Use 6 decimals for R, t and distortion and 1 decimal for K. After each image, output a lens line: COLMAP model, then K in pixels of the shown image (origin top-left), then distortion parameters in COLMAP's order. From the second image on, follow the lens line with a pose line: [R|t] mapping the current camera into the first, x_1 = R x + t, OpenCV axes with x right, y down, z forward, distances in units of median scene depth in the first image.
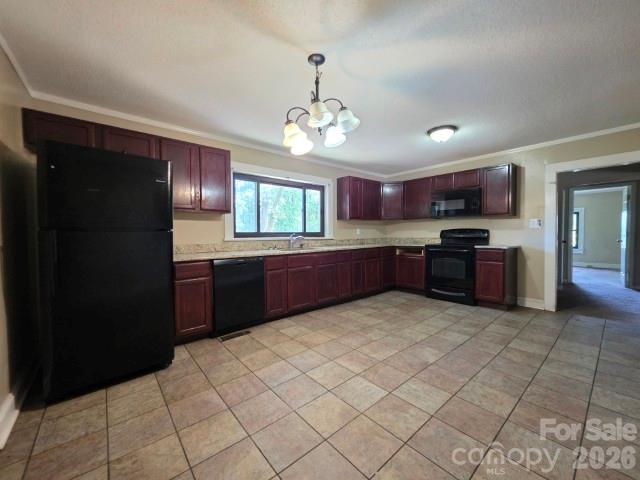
lens RADIAL K [[255.8, 0, 320.5], [0, 255.8, 238.1], [0, 0, 1]] dist [-0.000135, 0.000098]
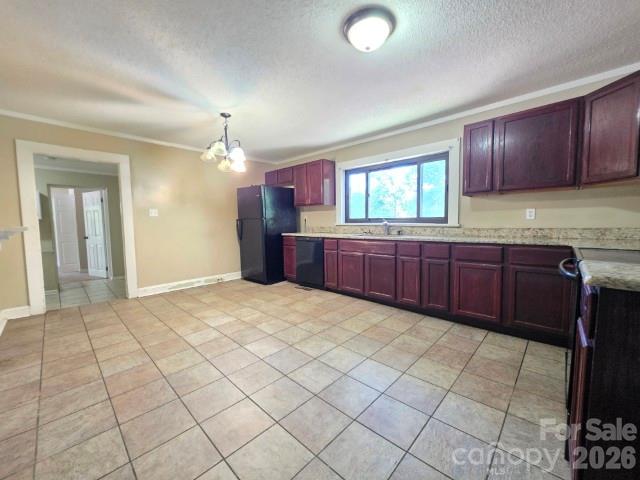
lens RADIAL K [[255.8, 0, 320.5], [0, 255.8, 238.1], [0, 0, 1]] dist [-0.000135, 0.000098]
pose [[0.110552, 0.070710, -0.991352, 0.979291], [-0.009520, 0.997495, 0.070086, -0.014715], [0.993825, 0.001689, 0.110948, 0.801750]]
